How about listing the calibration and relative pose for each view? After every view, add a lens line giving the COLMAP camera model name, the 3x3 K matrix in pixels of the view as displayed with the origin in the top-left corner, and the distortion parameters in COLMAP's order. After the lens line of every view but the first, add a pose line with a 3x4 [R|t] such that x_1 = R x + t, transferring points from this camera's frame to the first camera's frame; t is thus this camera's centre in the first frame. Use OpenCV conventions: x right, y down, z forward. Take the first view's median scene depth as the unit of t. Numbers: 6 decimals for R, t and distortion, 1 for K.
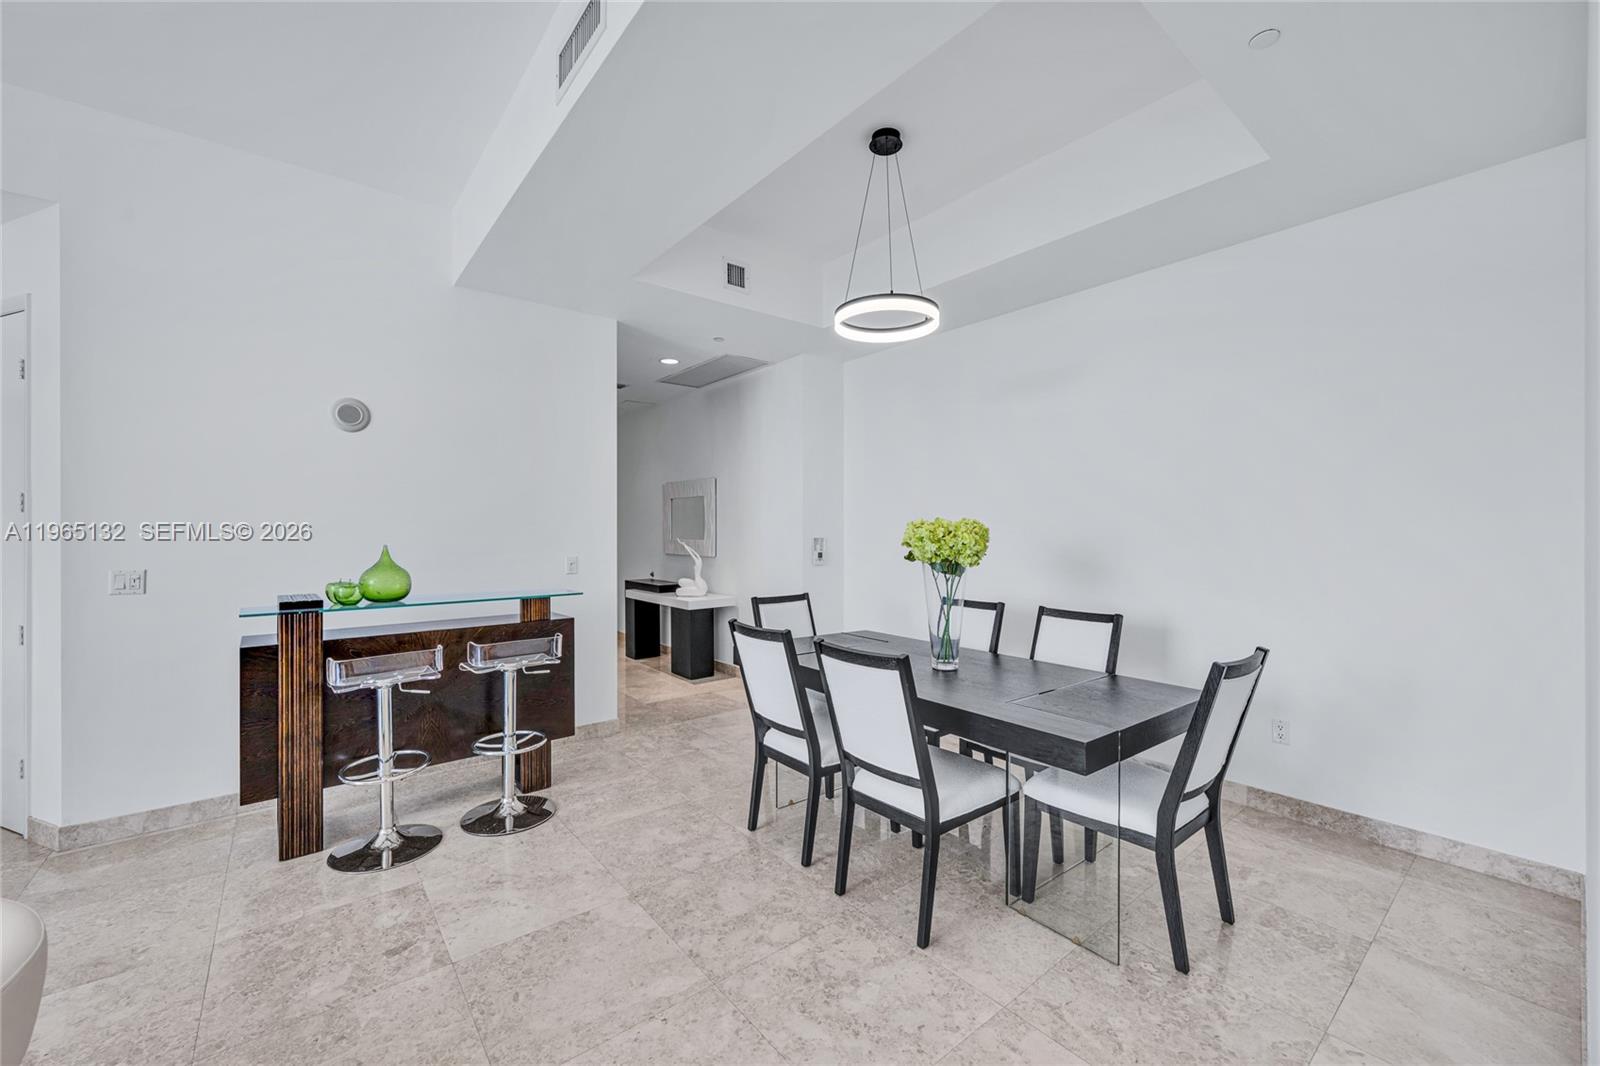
lens RADIAL K [[632.3, 0, 793.6], [0, 632.3, 530.8], [0, 0, 1]] dist [-0.001843, 0.000190]
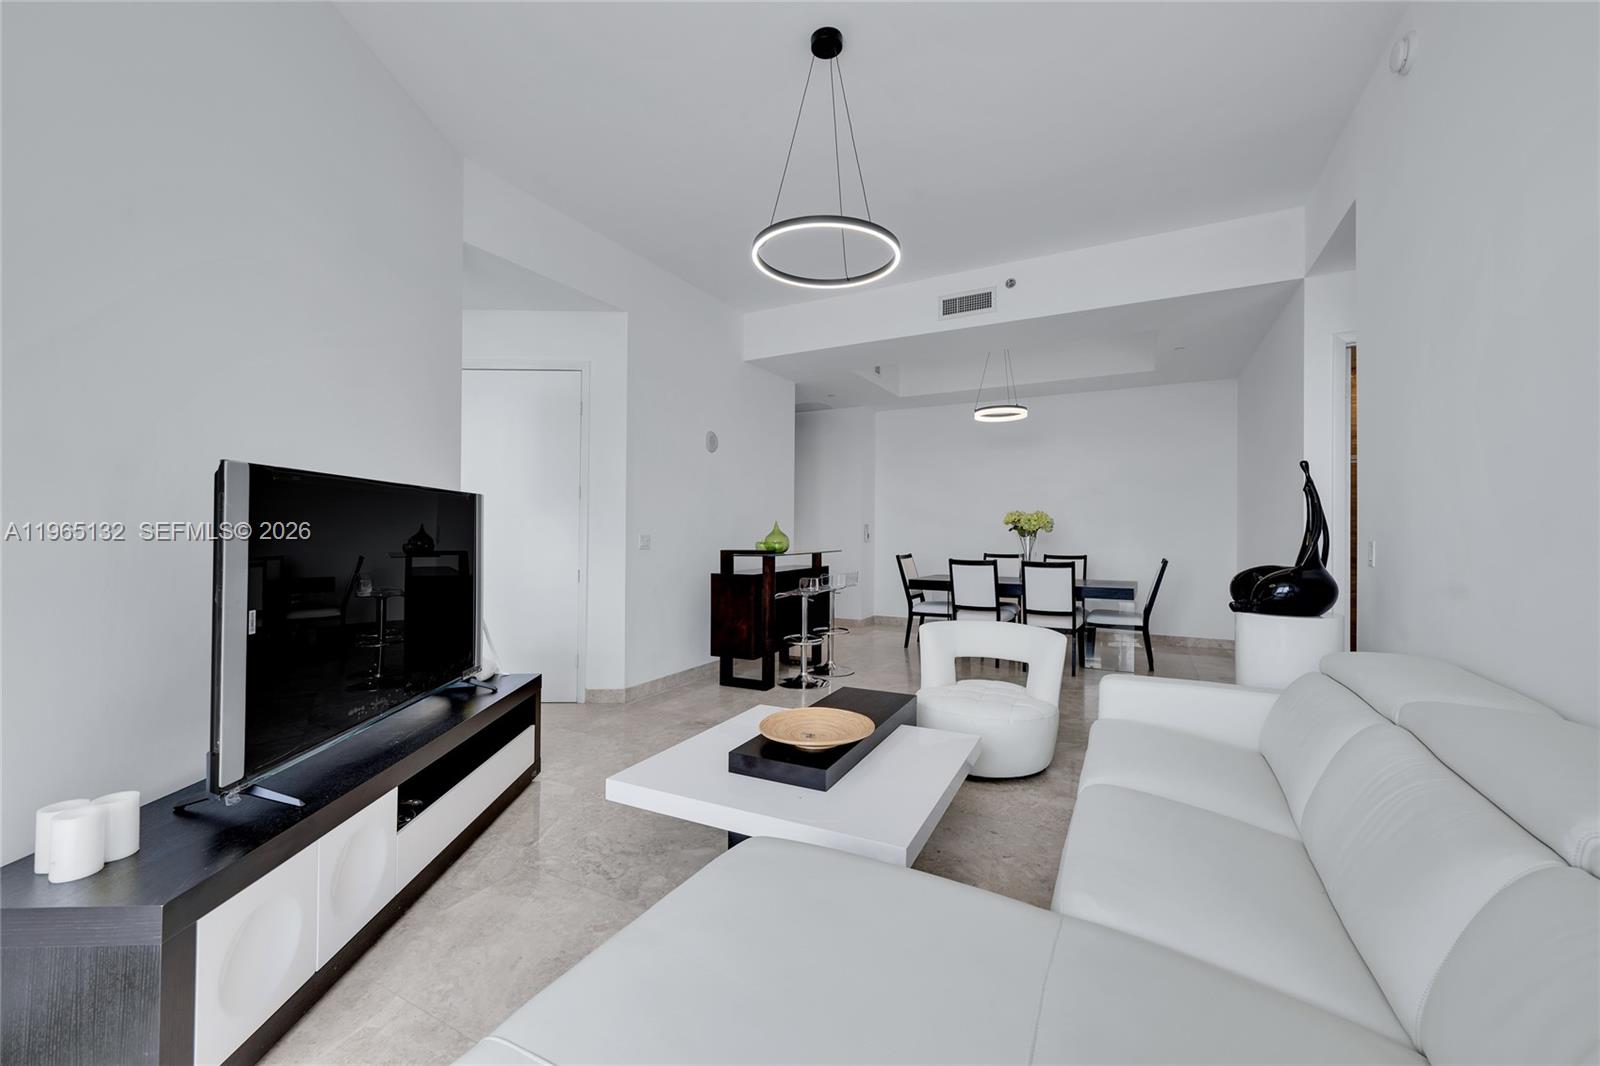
lens RADIAL K [[640.6, 0, 793.7], [0, 640.6, 526.9], [0, 0, 1]] dist [-0.000019, 0.000078]
pose [[0.921067, 0.004774, 0.389375, -1.306780], [-0.002252, 0.999973, -0.006931, 0.050595], [-0.389398, 0.005507, 0.921053, -0.673408]]
